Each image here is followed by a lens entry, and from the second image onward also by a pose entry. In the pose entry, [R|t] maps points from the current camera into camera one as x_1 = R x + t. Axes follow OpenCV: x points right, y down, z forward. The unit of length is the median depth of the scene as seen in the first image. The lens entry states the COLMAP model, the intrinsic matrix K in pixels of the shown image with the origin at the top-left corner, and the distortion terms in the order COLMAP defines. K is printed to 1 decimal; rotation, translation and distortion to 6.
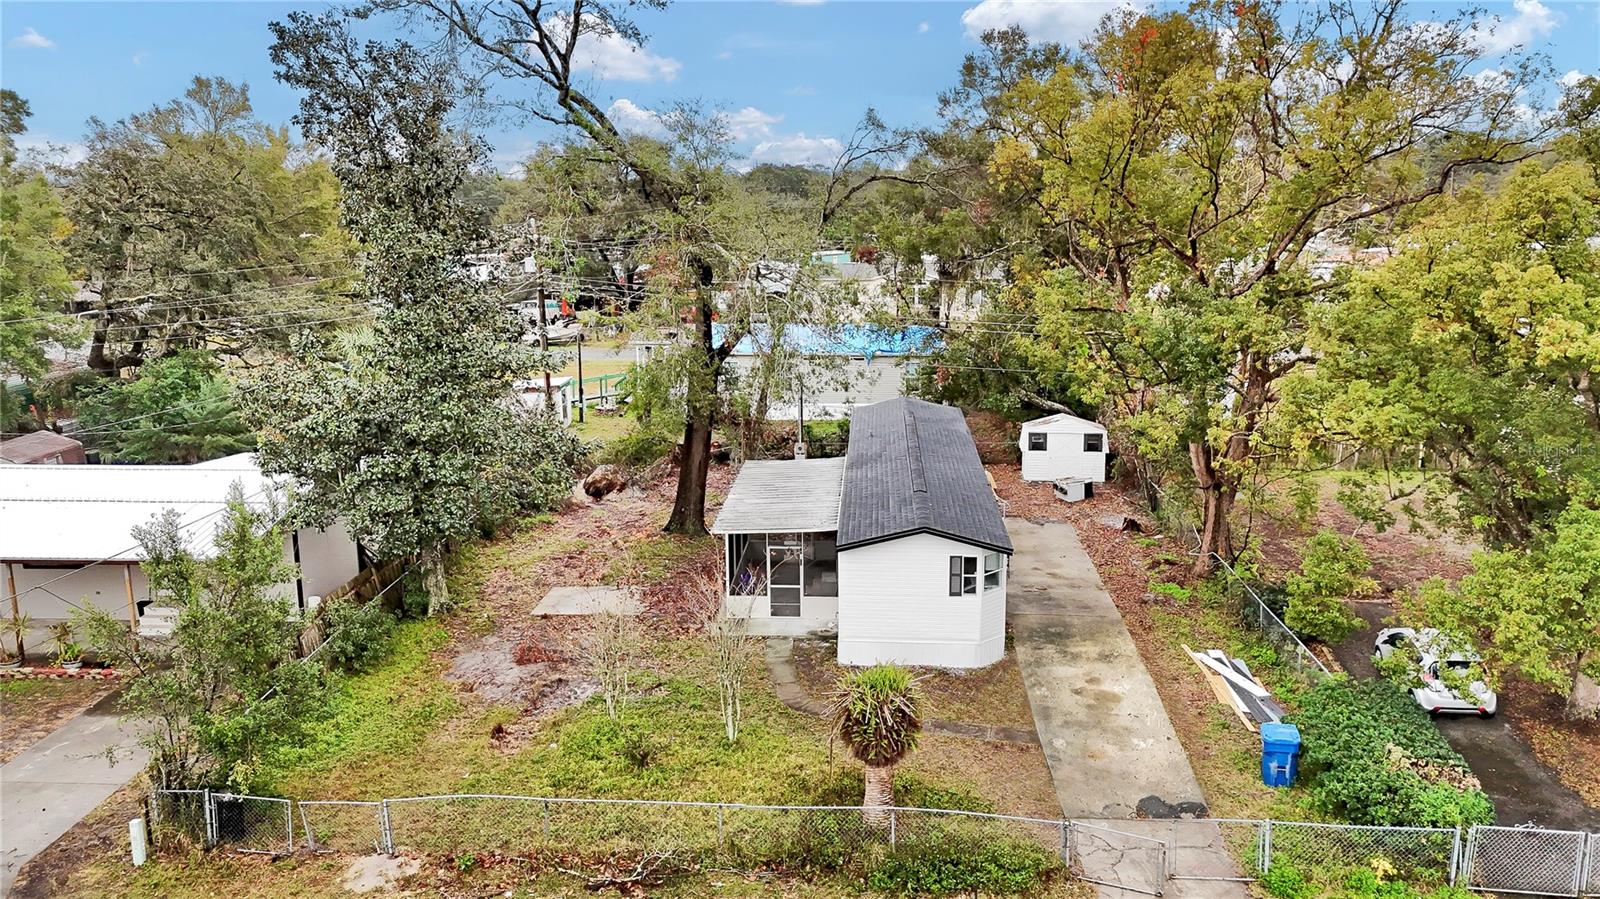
lens RADIAL K [[1197.1, 0, 800.3], [0, 1197.1, 477.5], [0, 0, 1]] dist [0.009004, -0.002355]
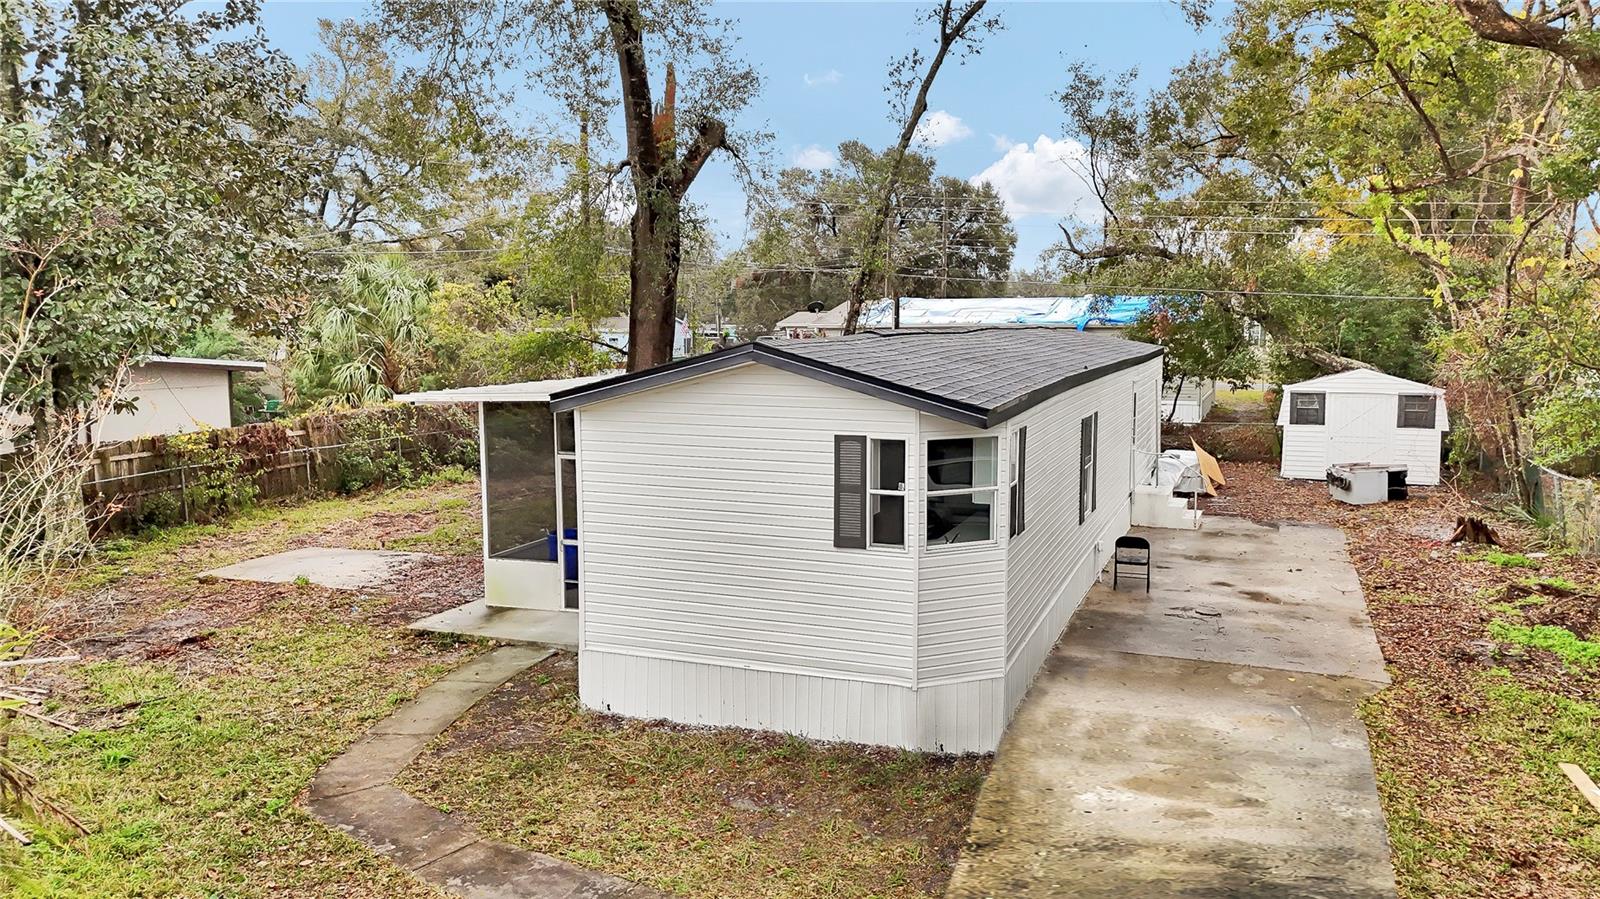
lens RADIAL K [[1197.1, 0, 800.3], [0, 1197.1, 477.5], [0, 0, 1]] dist [0.009004, -0.002355]
pose [[0.954920, 0.045208, -0.293402, 0.173838], [-0.073796, 0.993462, -0.087105, 0.086775], [0.287546, 0.104830, 0.952013, 0.506705]]
